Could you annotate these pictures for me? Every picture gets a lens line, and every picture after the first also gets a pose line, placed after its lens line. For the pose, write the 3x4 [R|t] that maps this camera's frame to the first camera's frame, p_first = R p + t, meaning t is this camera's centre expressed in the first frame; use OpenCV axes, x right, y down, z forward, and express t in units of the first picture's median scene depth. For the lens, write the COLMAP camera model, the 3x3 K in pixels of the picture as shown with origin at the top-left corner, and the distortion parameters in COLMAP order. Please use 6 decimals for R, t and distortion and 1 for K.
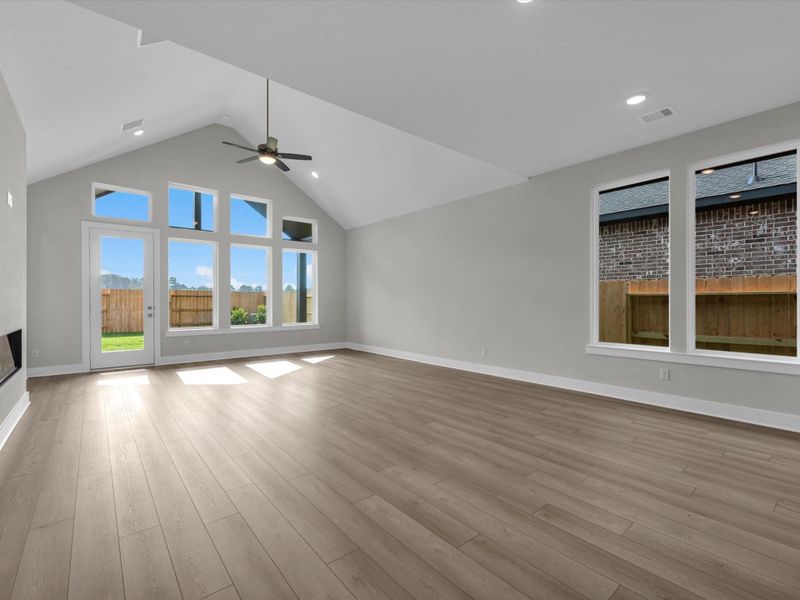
lens RADIAL K [[364.9, 0, 400.3], [0, 364.9, 302.7], [0, 0, 1]] dist [0.003073, 0.000772]
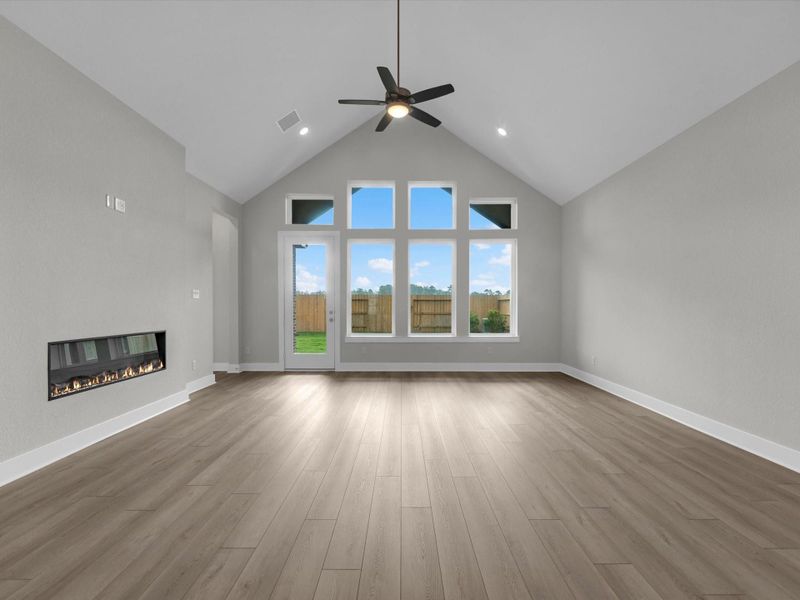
lens RADIAL K [[364.9, 0, 400.8], [0, 364.9, 304.6], [0, 0, 1]] dist [0.003073, 0.000772]
pose [[0.774740, 0.000066, -0.632280, 0.071058], [-0.004491, 0.999975, -0.005399, -0.000949], [0.632264, 0.007022, 0.774722, 0.311828]]
